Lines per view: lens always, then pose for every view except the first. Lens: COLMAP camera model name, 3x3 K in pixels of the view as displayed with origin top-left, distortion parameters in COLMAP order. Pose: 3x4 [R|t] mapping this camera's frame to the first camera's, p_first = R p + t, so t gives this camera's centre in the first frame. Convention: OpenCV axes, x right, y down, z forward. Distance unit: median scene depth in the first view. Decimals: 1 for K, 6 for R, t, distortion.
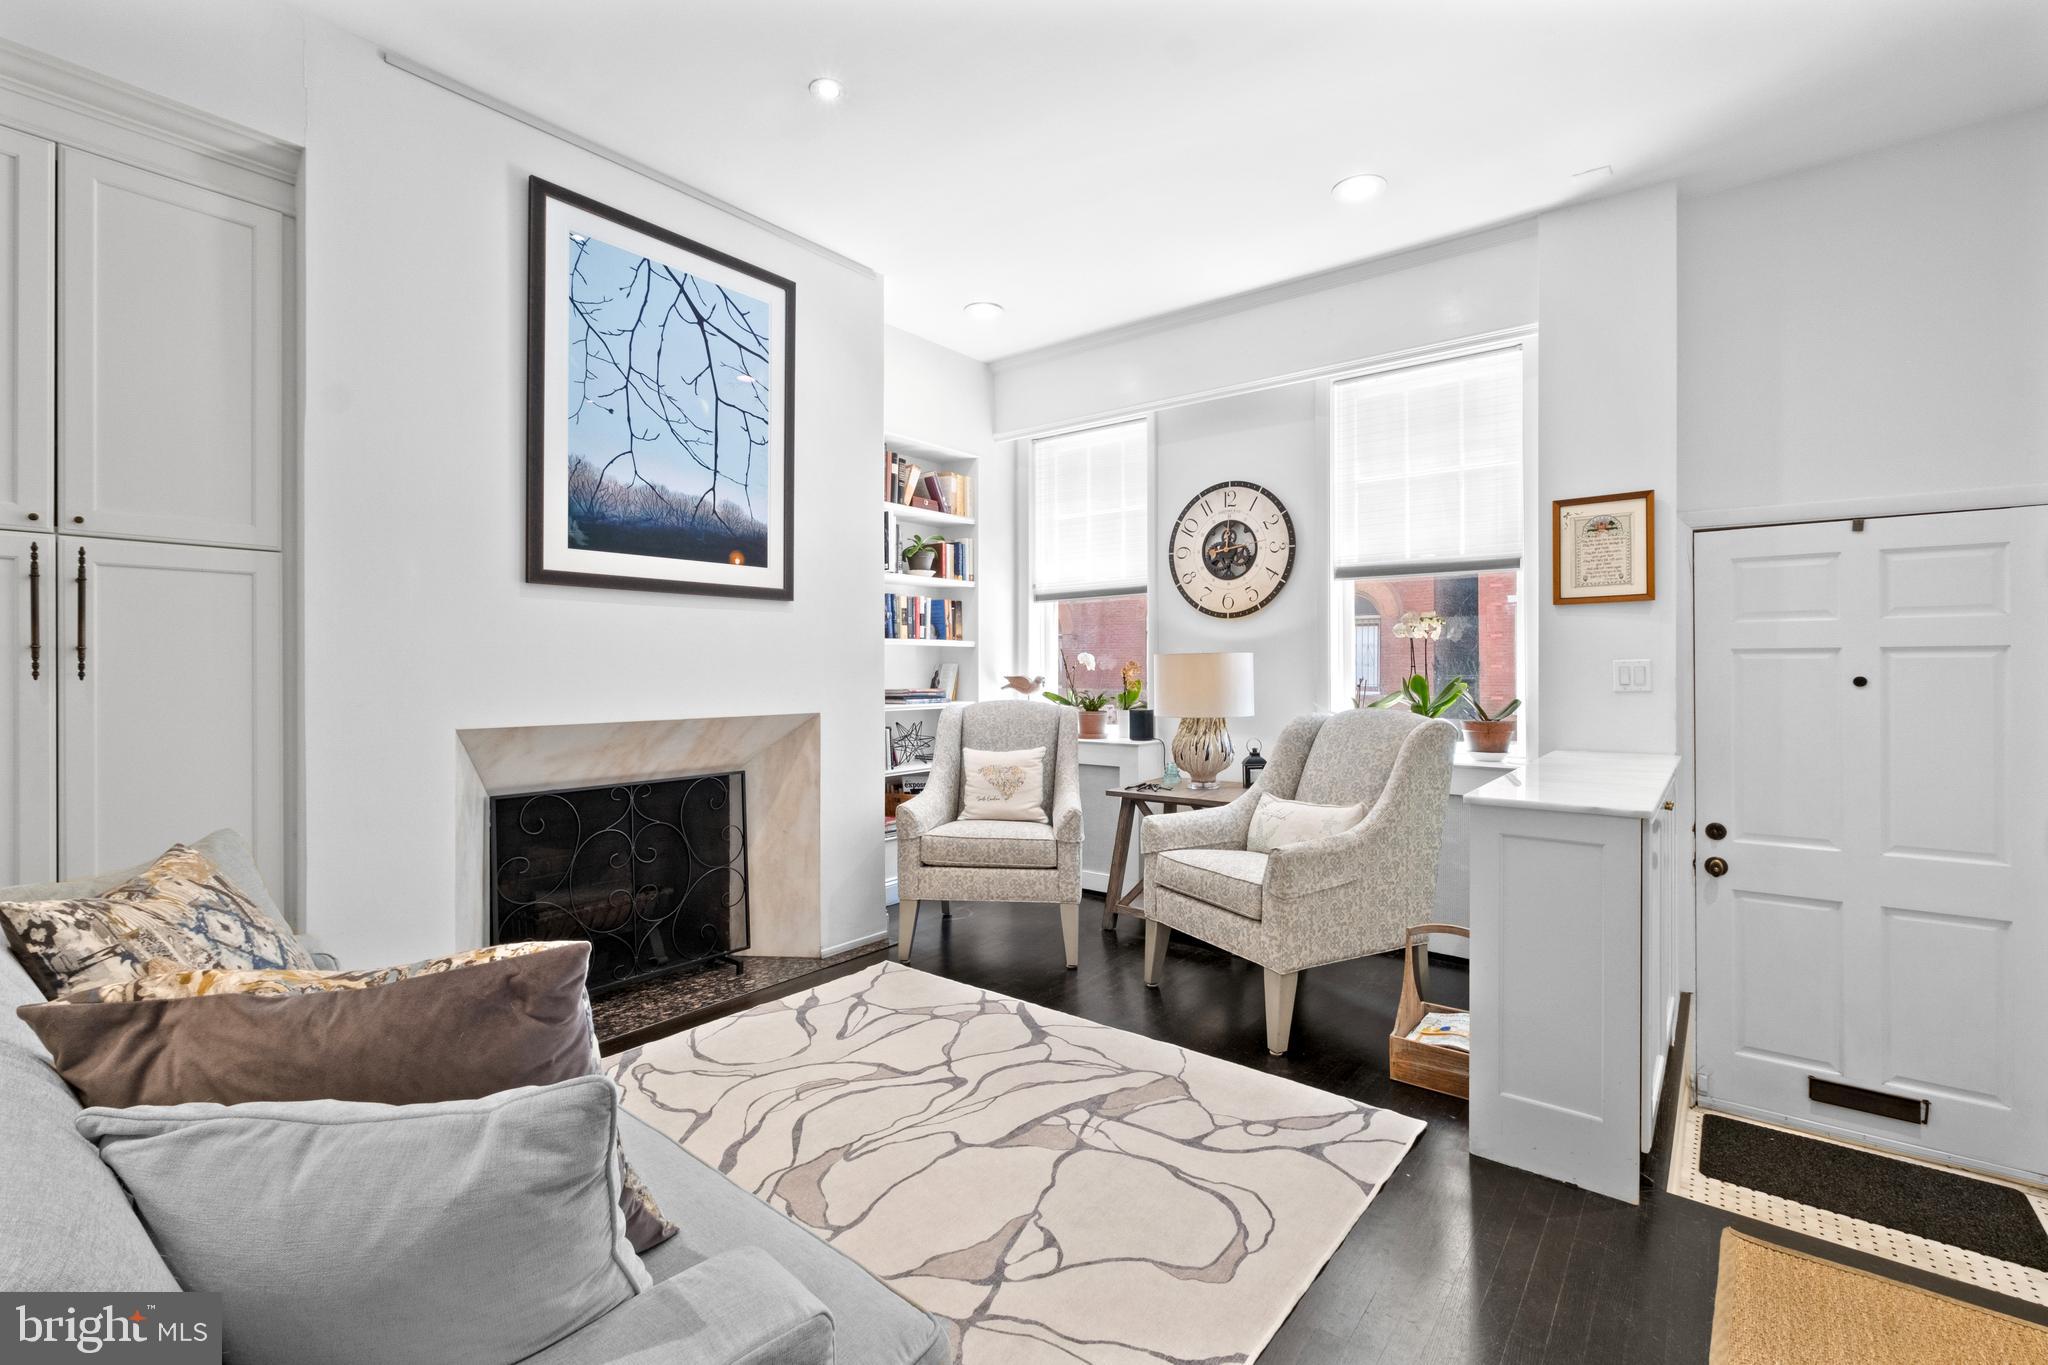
lens RADIAL K [[902.4, 0, 1029.0], [0, 902.4, 665.0], [0, 0, 1]] dist [-0.006471, 0.000861]
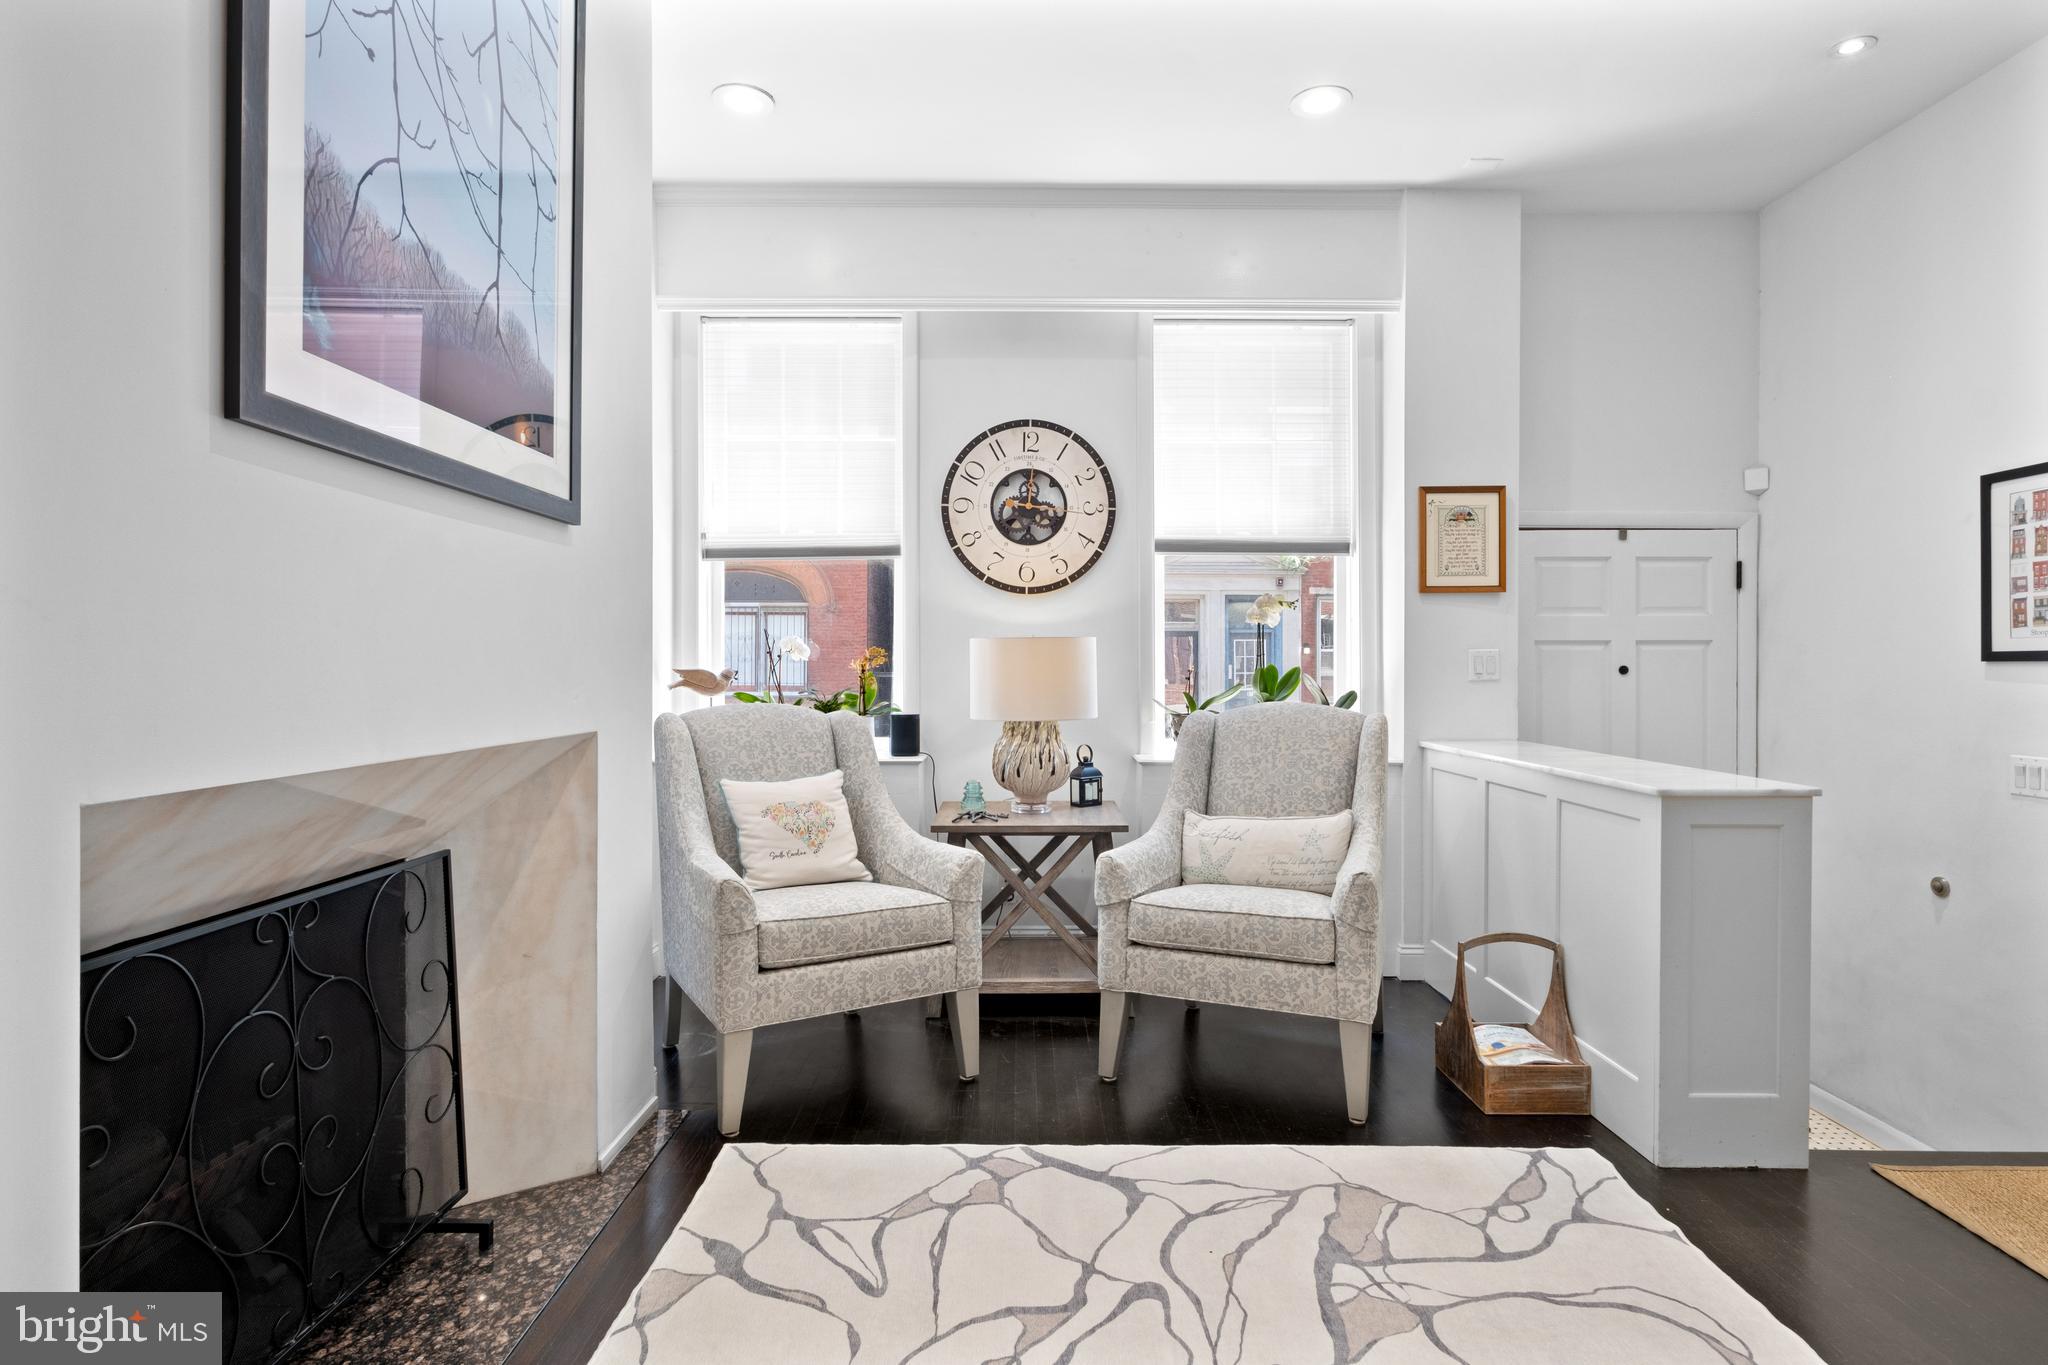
lens RADIAL K [[1078.3, 0, 1033.1], [0, 1078.3, 667.6], [0, 0, 1]] dist [-0.006072, 0.002651]
pose [[0.783349, 0.000020, 0.621582, -0.489626], [-0.003643, 0.999983, 0.004559, 0.011001], [-0.621571, -0.005836, 0.783336, 0.355763]]
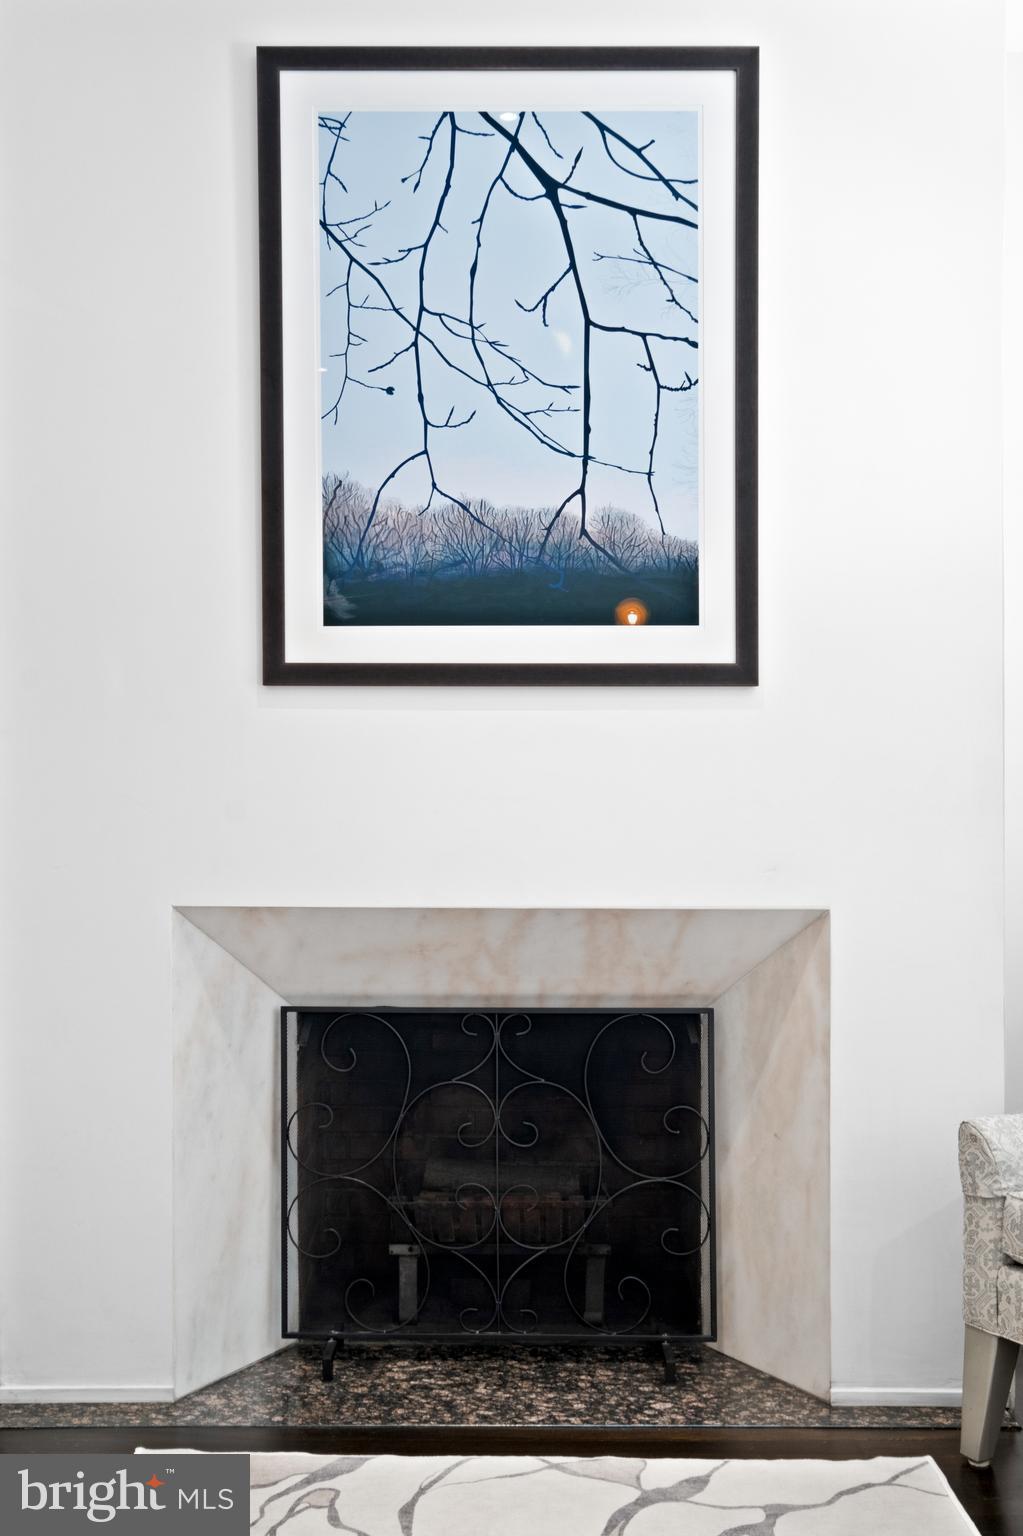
lens RADIAL K [[1431.9, 0, 479.8], [0, 1431.9, 828.2], [0, 0, 1]] dist [0.006117, 0.000000]
pose [[0.612917, 0.013852, -0.790026, 0.304160], [0.001037, 0.999831, 0.018335, -0.006352], [0.790146, -0.012057, 0.612800, 0.416748]]
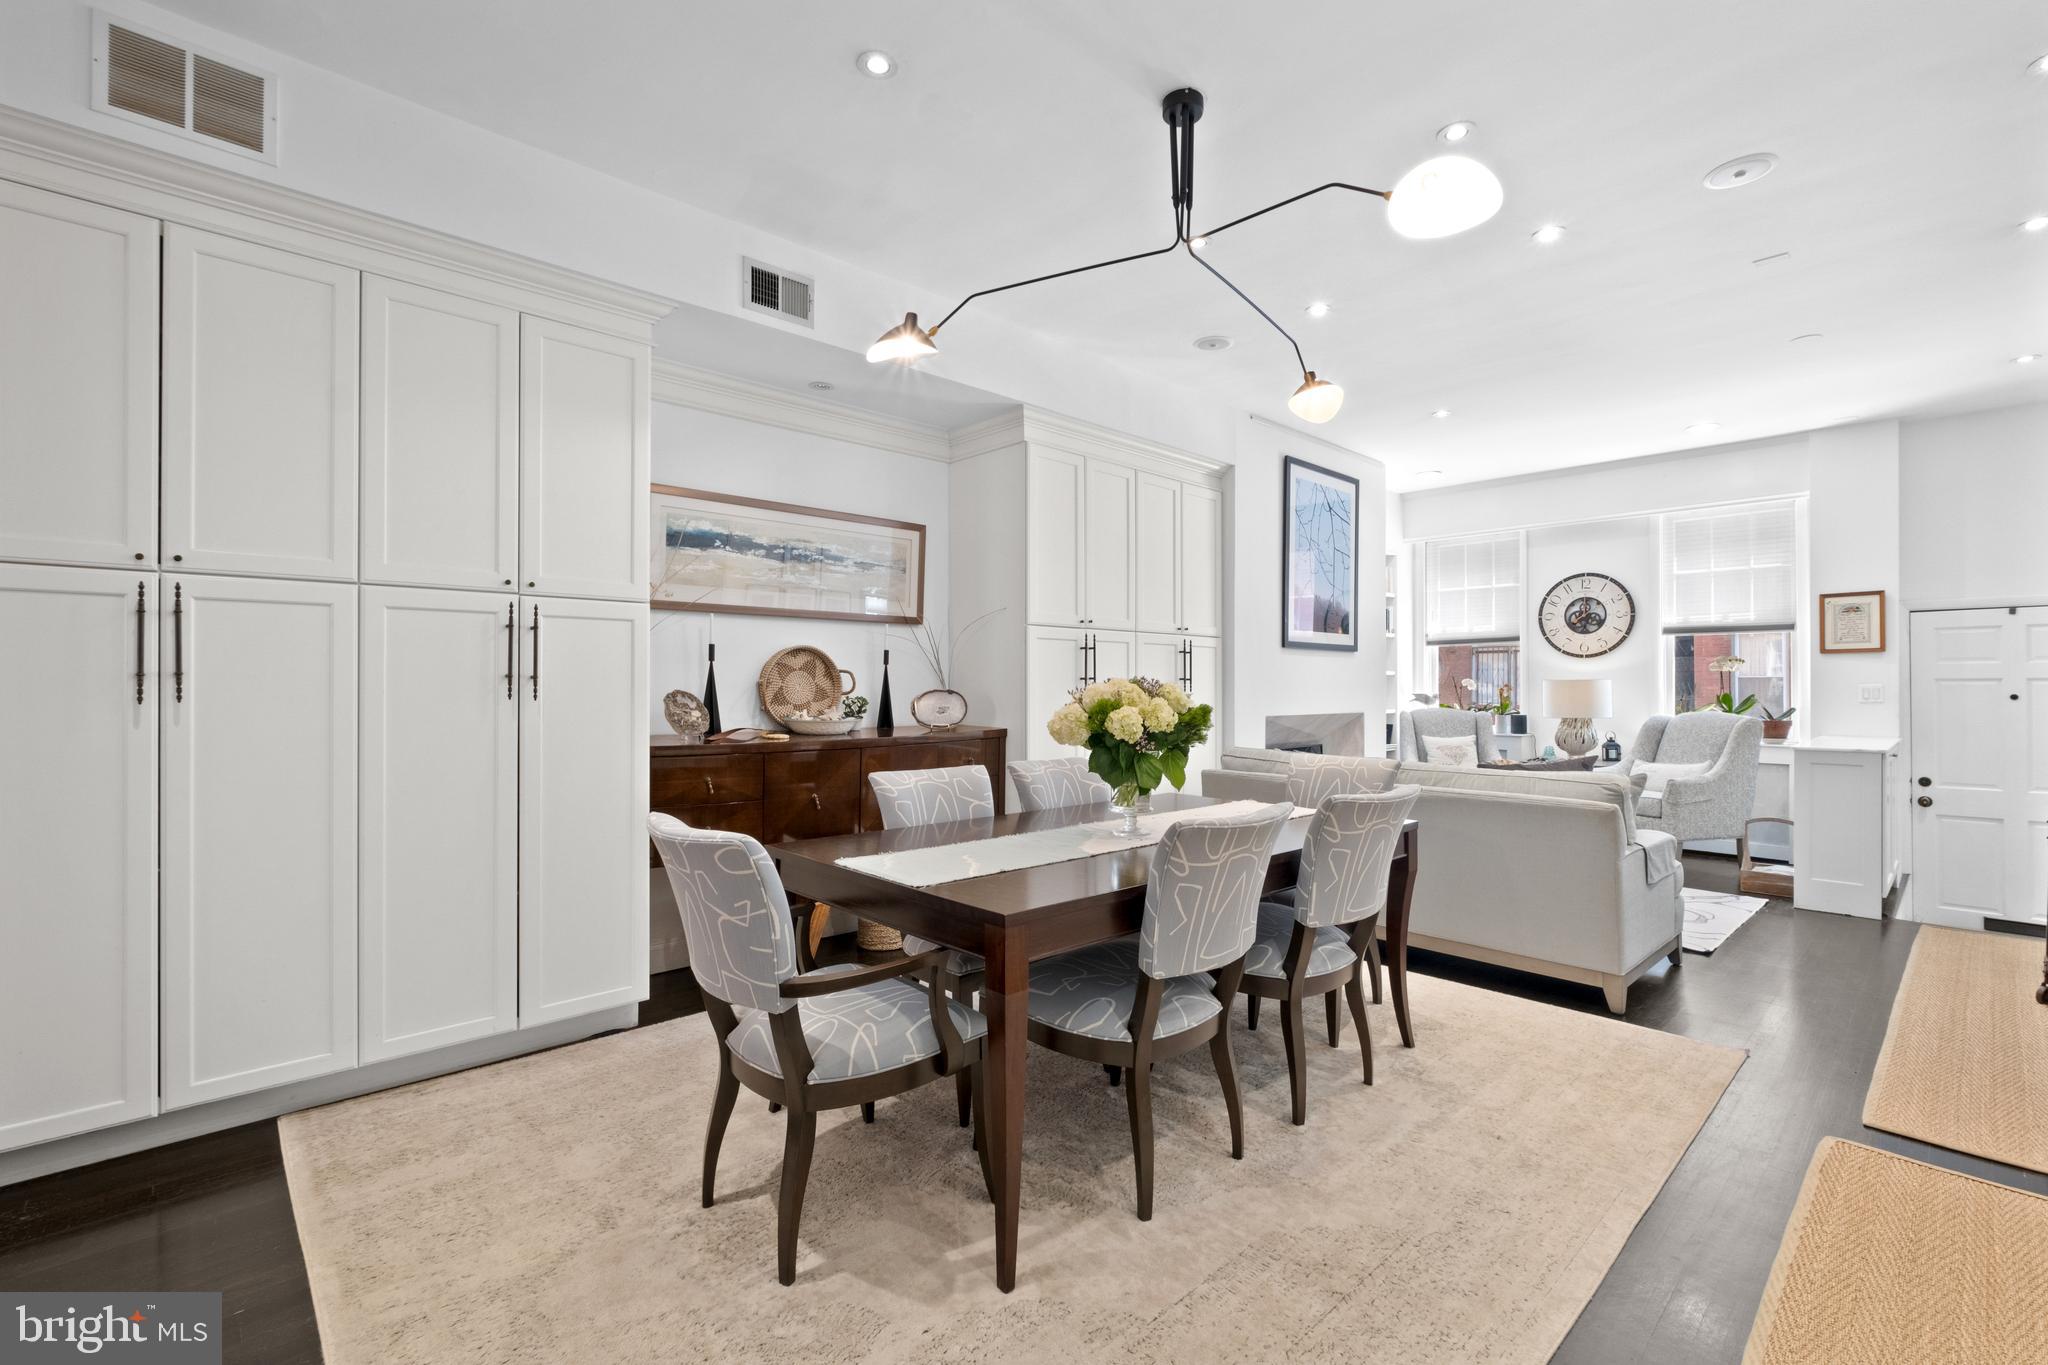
lens RADIAL K [[902.4, 0, 1020.8], [0, 902.4, 681.3], [0, 0, 1]] dist [-0.006471, 0.000861]
pose [[0.988358, 0.000188, -0.152149, -0.722181], [-0.000865, 0.999990, -0.004383, -0.002826], [0.152147, 0.004464, 0.988348, -1.011650]]
